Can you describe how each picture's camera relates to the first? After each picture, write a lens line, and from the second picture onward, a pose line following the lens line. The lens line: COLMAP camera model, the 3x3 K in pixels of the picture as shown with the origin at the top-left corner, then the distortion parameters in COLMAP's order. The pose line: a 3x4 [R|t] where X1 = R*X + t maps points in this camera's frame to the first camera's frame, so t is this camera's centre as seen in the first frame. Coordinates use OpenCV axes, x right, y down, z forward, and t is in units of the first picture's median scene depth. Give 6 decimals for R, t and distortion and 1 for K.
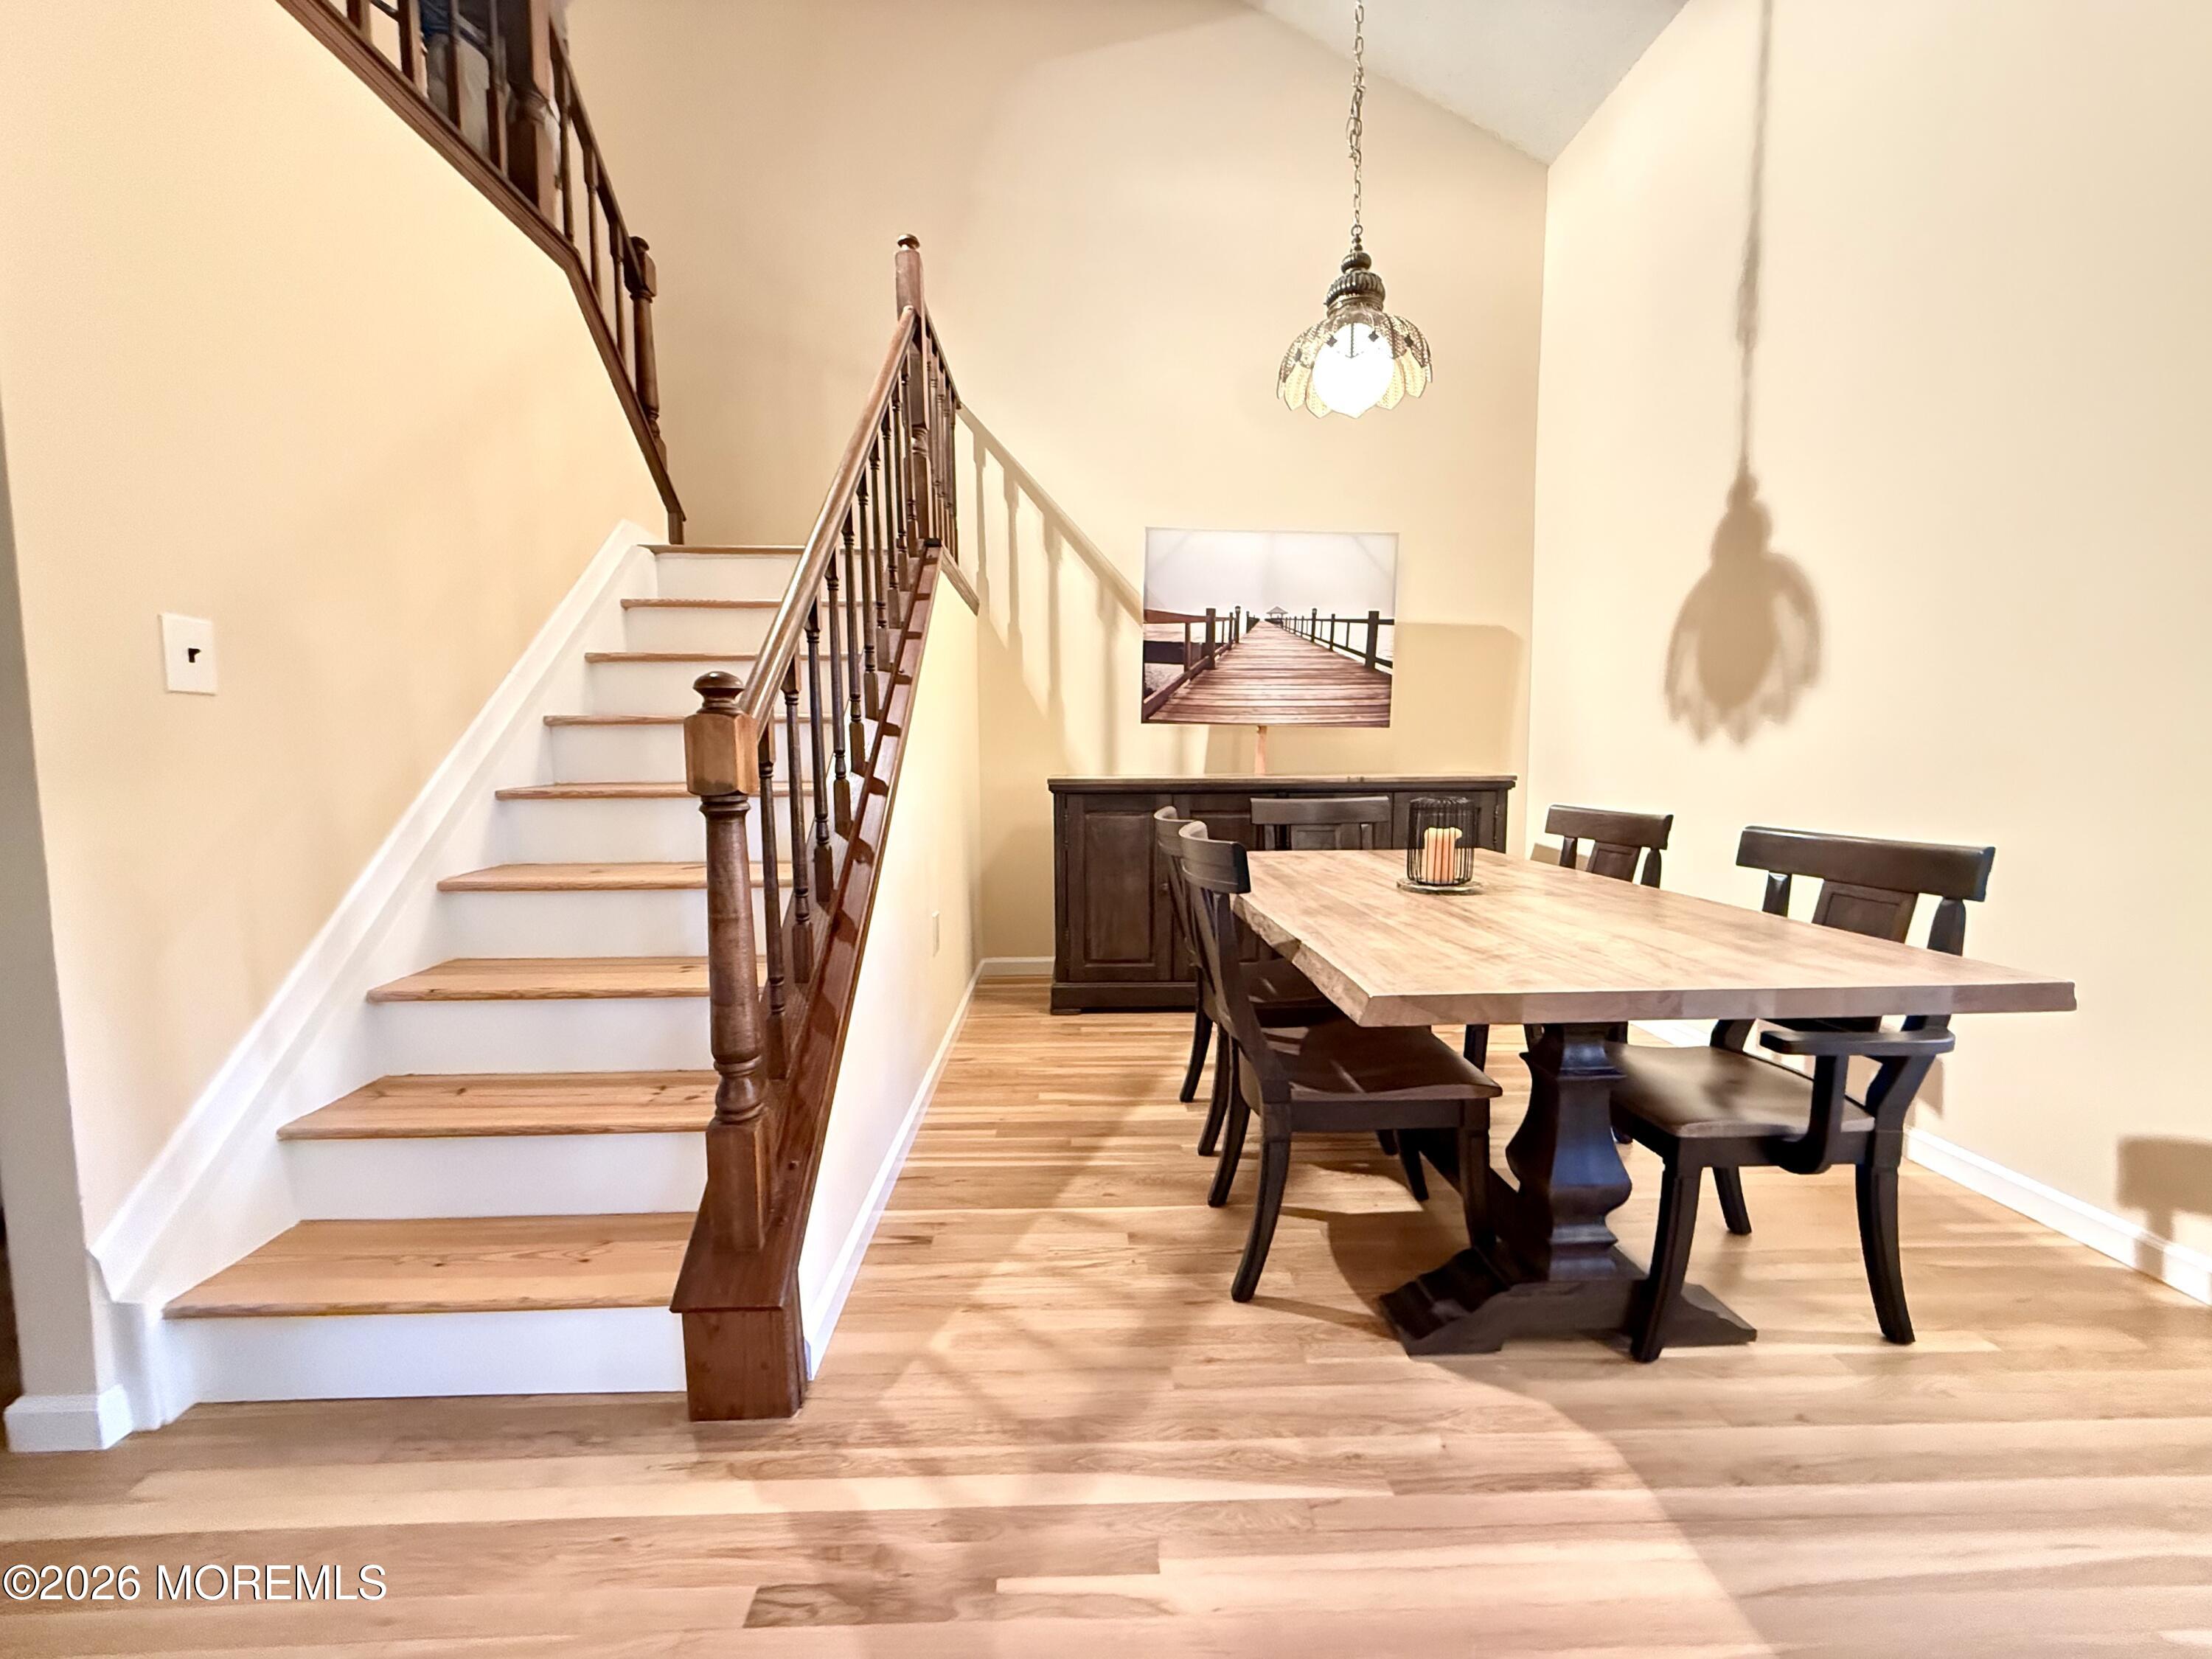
lens RADIAL K [[880.0, 0, 1105.0], [0, 880.0, 833.0], [0, 0, 1]] dist [0.002675, -0.000737]
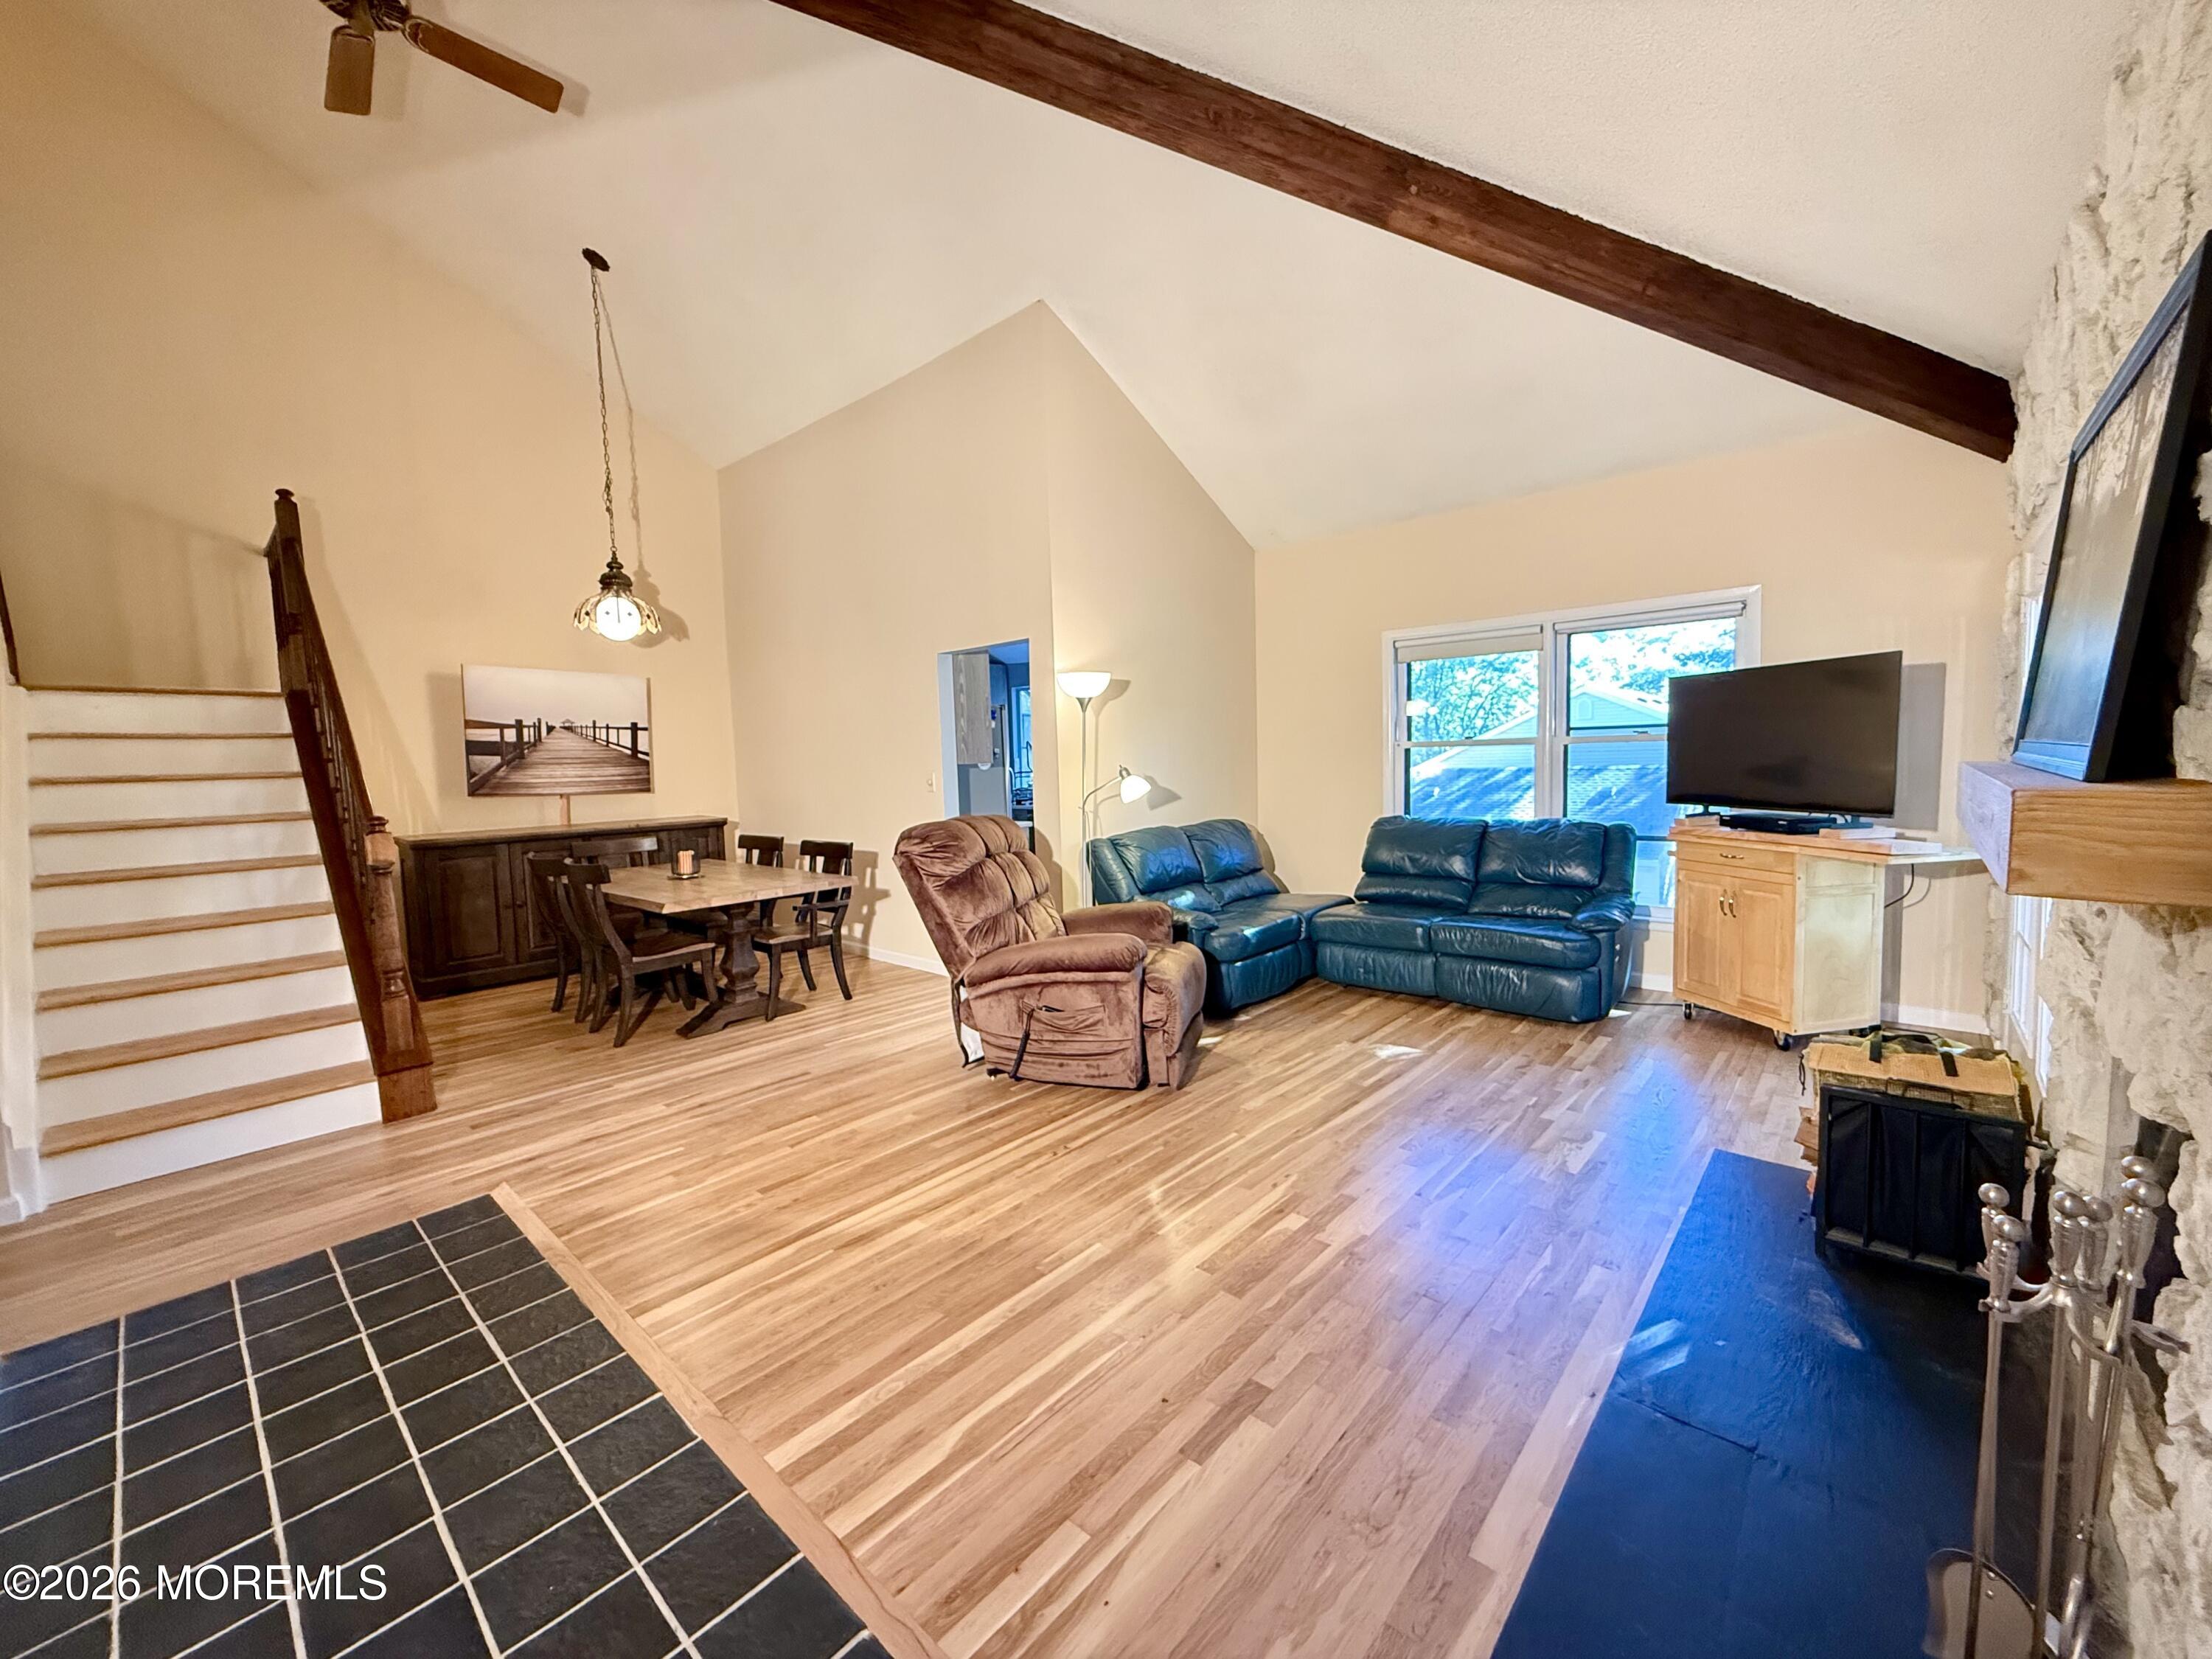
lens RADIAL K [[880.0, 0, 1099.7], [0, 880.0, 832.4], [0, 0, 1]] dist [0.002675, -0.000737]
pose [[0.699272, -0.075329, 0.710876, -0.412258], [0.087301, 0.995988, 0.019666, -0.004406], [-0.709505, 0.048309, 0.703043, -1.162364]]
